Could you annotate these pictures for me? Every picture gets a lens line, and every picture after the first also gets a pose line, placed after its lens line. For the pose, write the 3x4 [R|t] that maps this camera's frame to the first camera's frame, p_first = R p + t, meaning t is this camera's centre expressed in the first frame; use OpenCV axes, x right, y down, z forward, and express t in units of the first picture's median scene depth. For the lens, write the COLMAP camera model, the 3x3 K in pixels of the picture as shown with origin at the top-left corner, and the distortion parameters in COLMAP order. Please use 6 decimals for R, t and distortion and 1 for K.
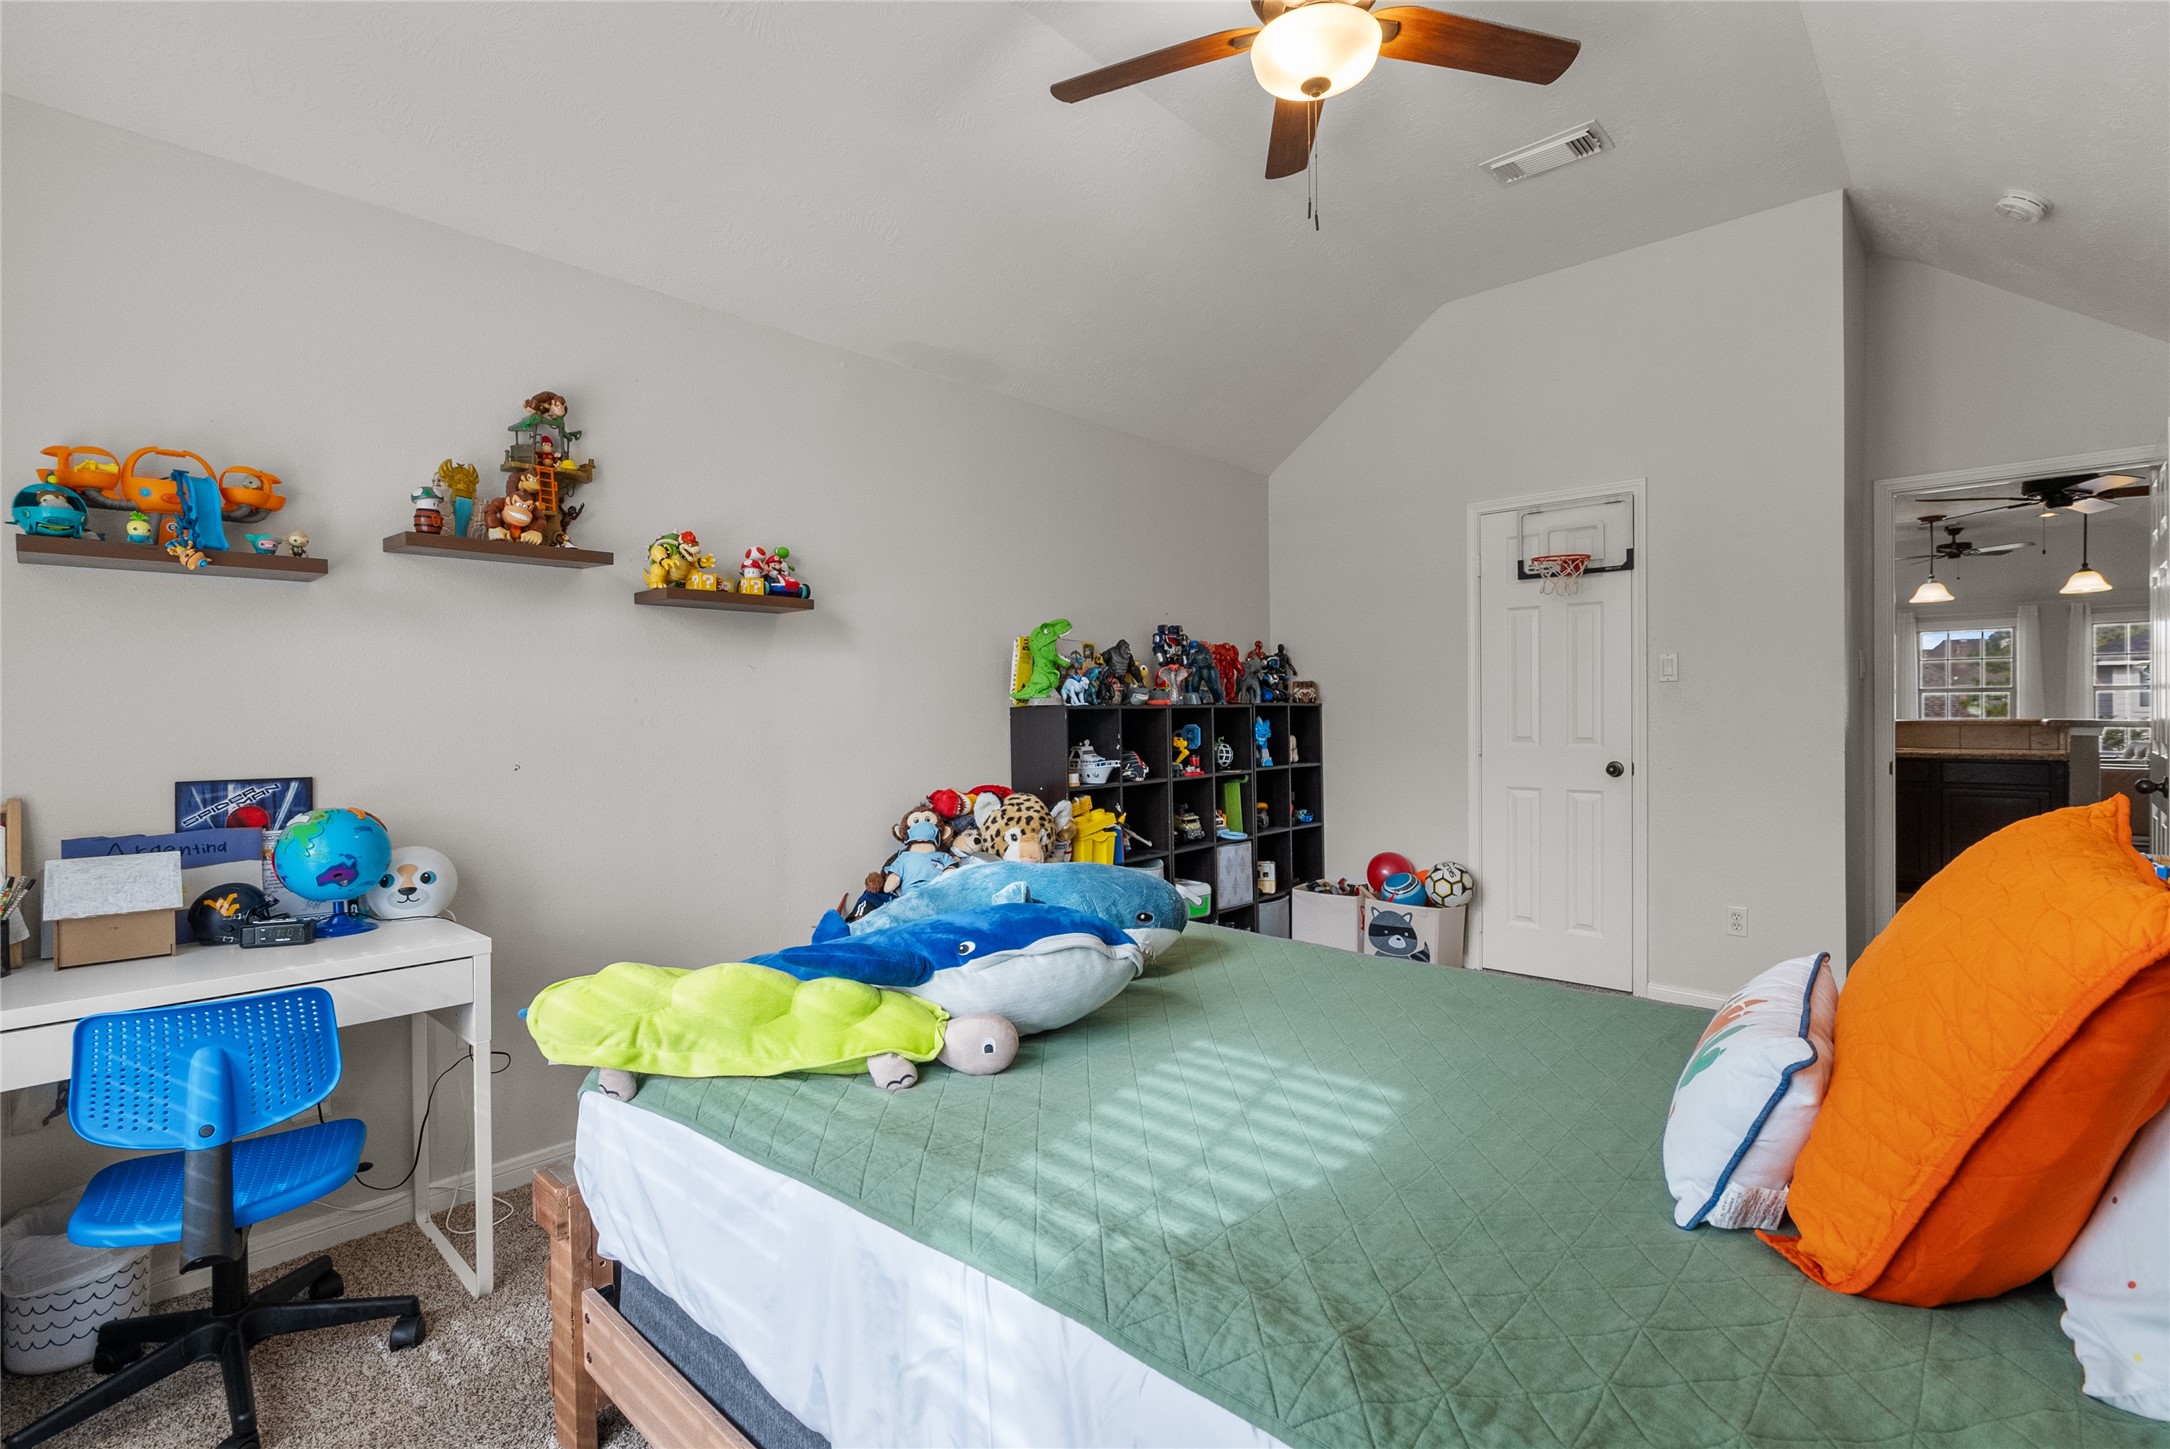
lens RADIAL K [[994.8, 0, 1086.9], [0, 994.8, 736.9], [0, 0, 1]] dist [-0.000663, 0.000708]
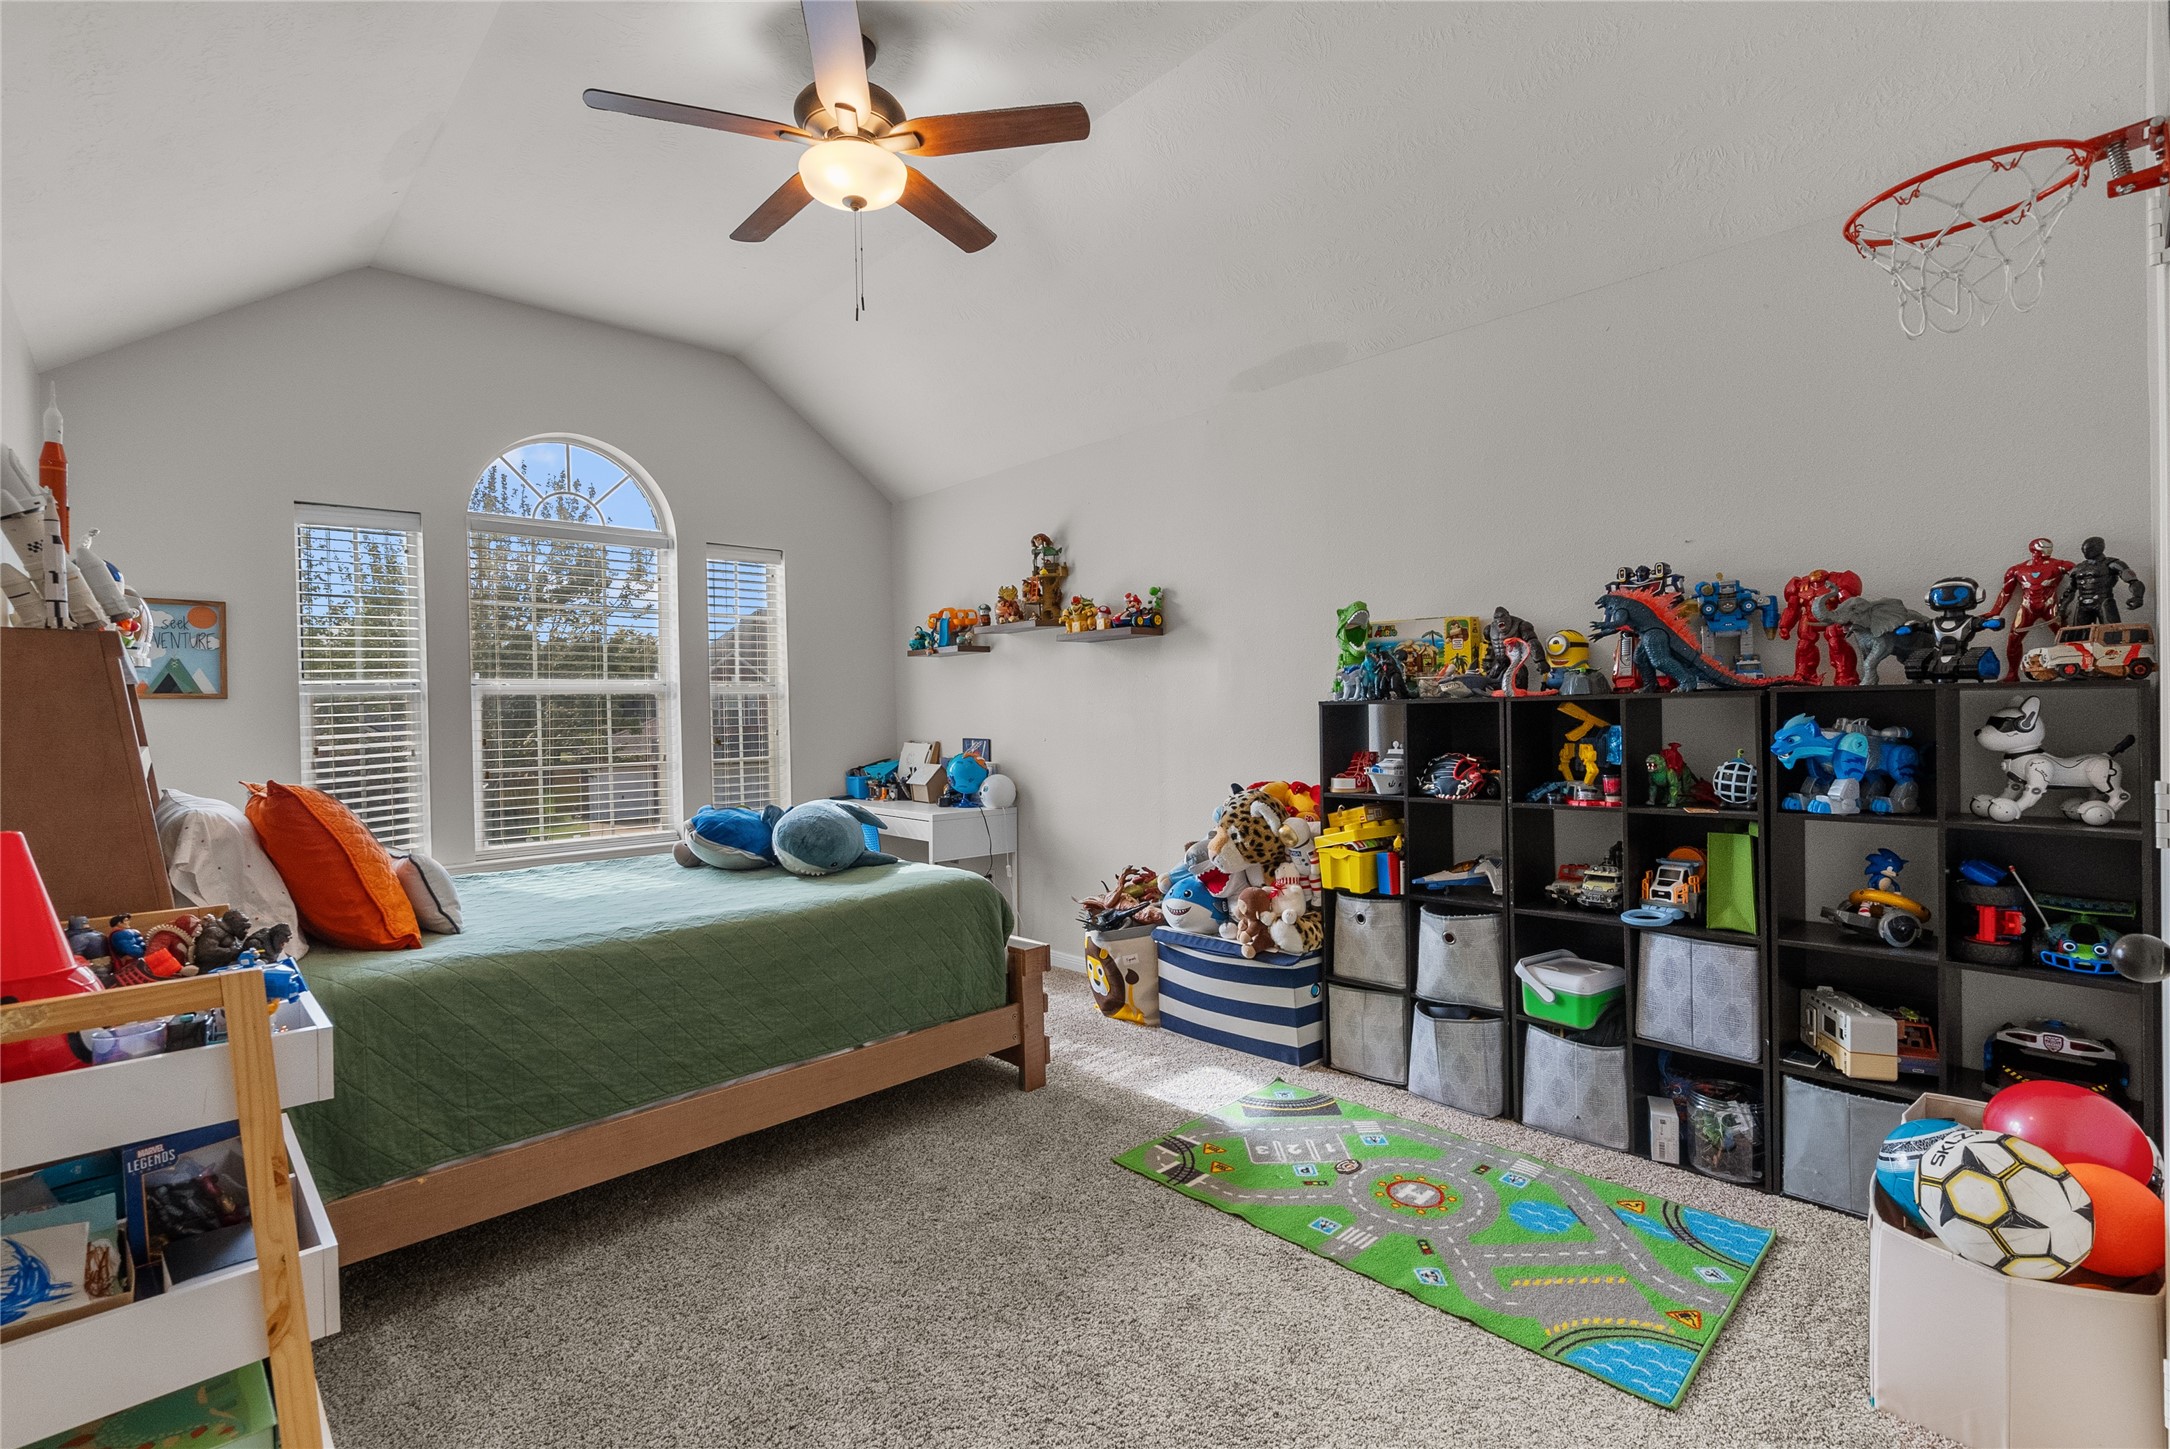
lens RADIAL K [[994.8, 0, 1086.9], [0, 994.8, 736.9], [0, 0, 1]] dist [-0.000663, 0.000708]
pose [[-0.052126, 0.051833, -0.997294, 0.774327], [0.007586, 0.998644, 0.051507, -0.041834], [0.998612, -0.004881, -0.052448, 0.731225]]
